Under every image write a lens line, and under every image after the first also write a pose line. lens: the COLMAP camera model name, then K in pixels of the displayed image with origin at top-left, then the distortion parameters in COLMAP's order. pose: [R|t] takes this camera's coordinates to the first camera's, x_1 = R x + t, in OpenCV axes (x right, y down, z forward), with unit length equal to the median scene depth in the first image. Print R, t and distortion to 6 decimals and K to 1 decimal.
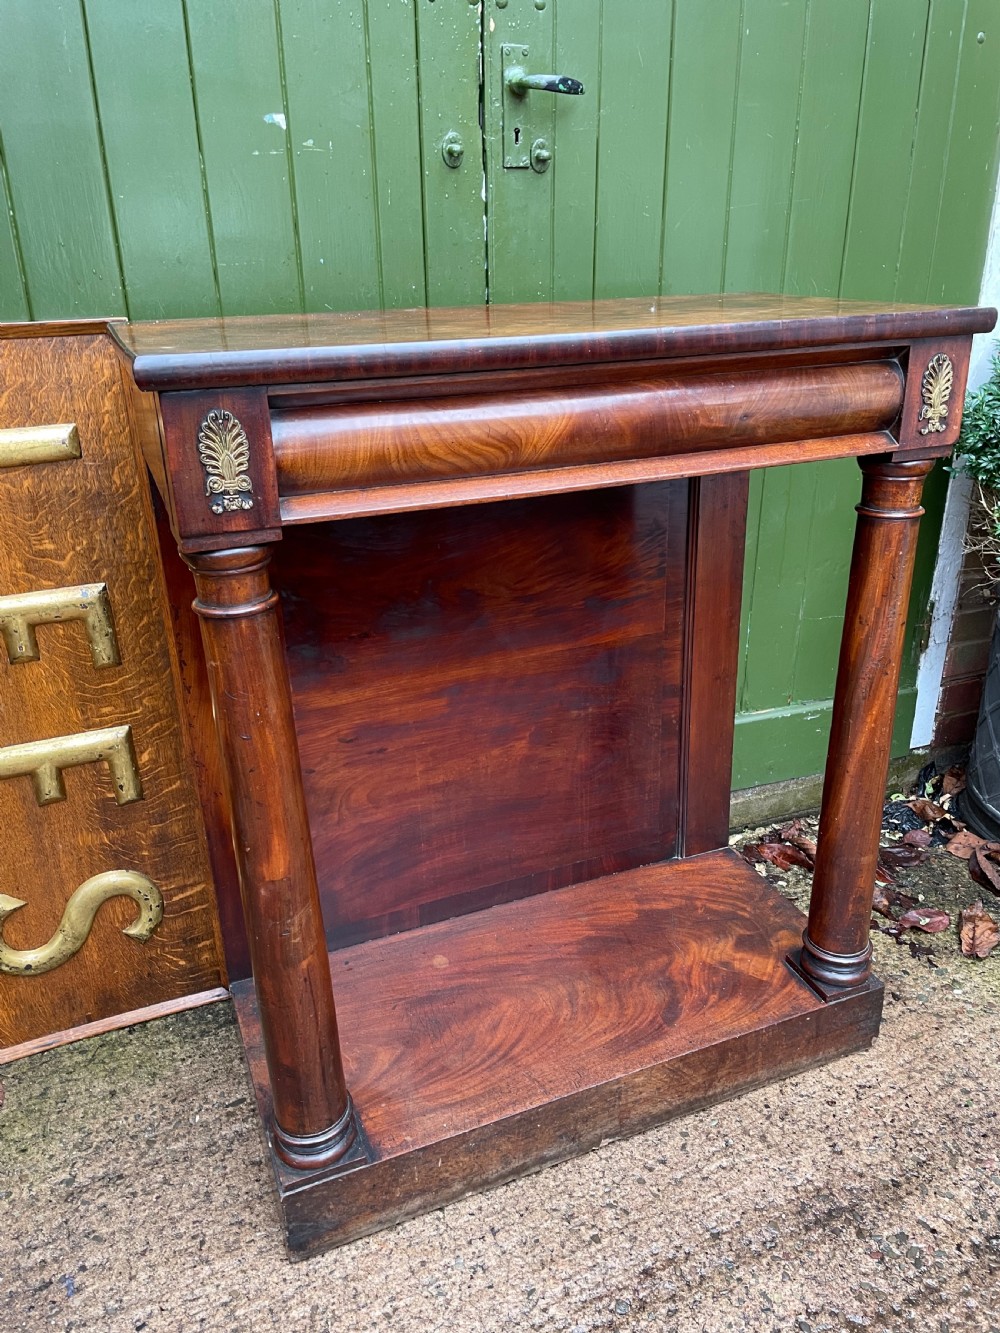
lens RADIAL K [[1002.8, 0, 507.6], [0, 1002.8, 653.7], [0, 0, 1]] dist [0.084676, -0.110251]
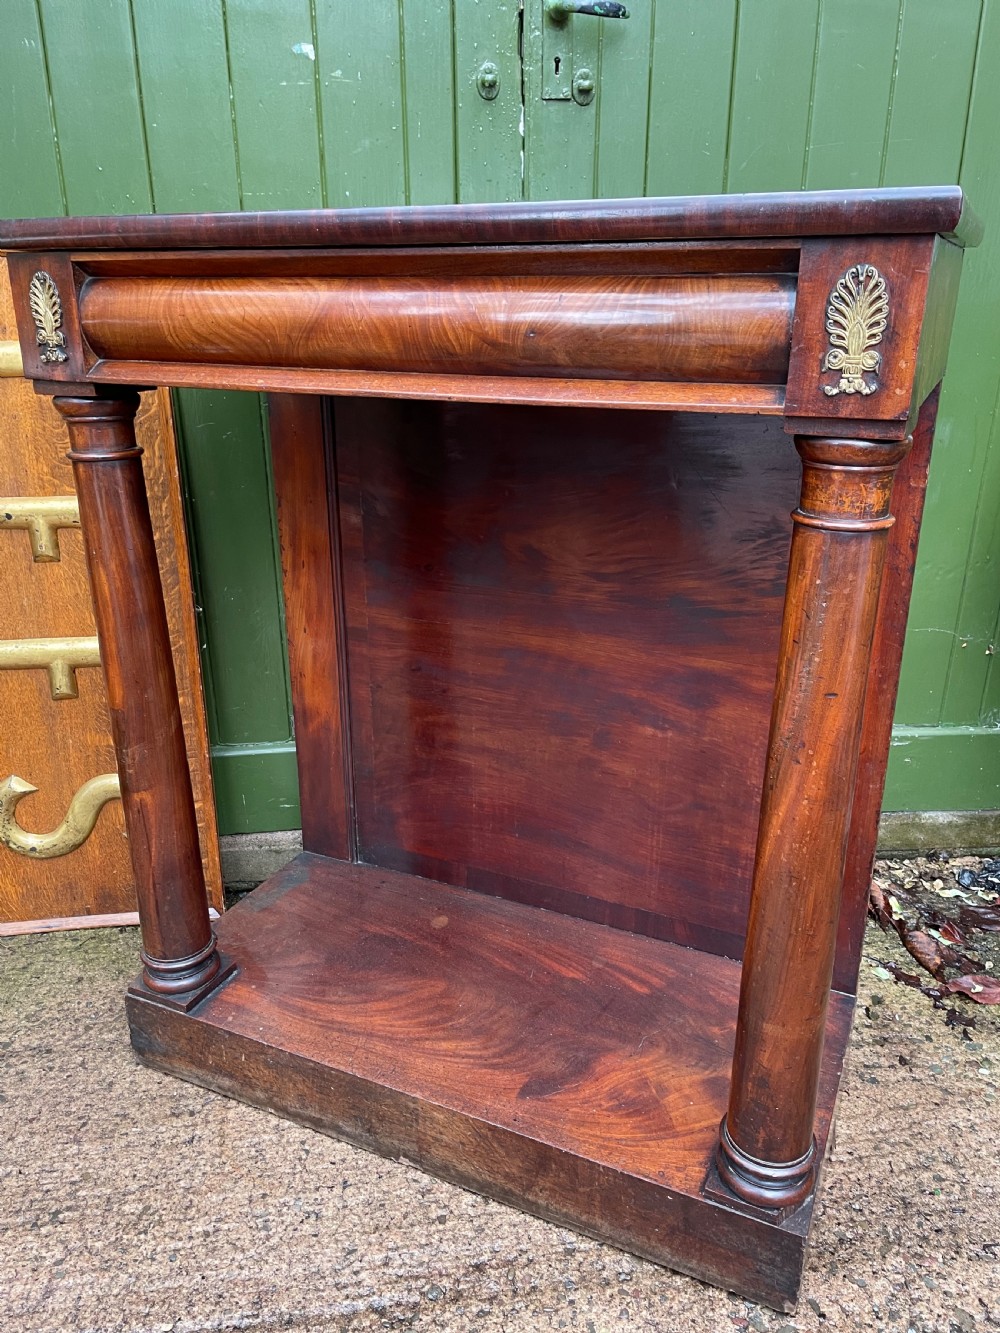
lens RADIAL K [[1004.6, 0, 514.1], [0, 1004.6, 668.4], [0, 0, 1]] dist [0.082586, -0.109971]
pose [[0.957313, 0.117451, -0.264114, 0.304214], [-0.123878, 0.992267, -0.007750, 0.068625], [0.261161, 0.040137, 0.964460, 0.092478]]
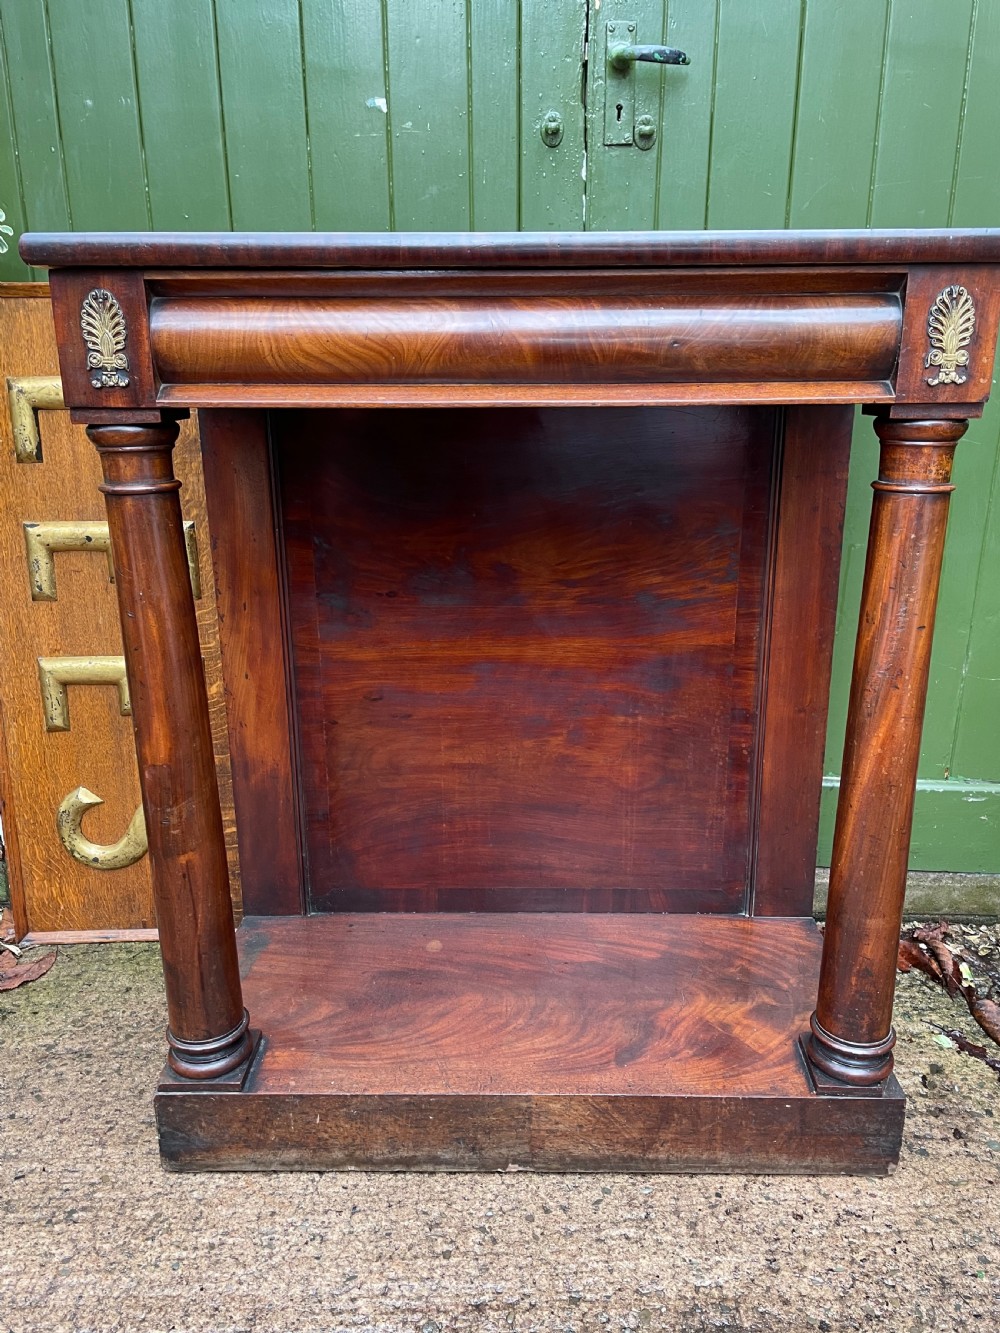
lens RADIAL K [[1004.1, 0, 514.5], [0, 1004.1, 667.0], [0, 0, 1]] dist [0.083739, -0.110493]
pose [[0.918598, 0.131344, -0.372728, 0.370708], [-0.163064, 0.985096, -0.054742, 0.093041], [0.359983, 0.111064, 0.926325, 0.117478]]
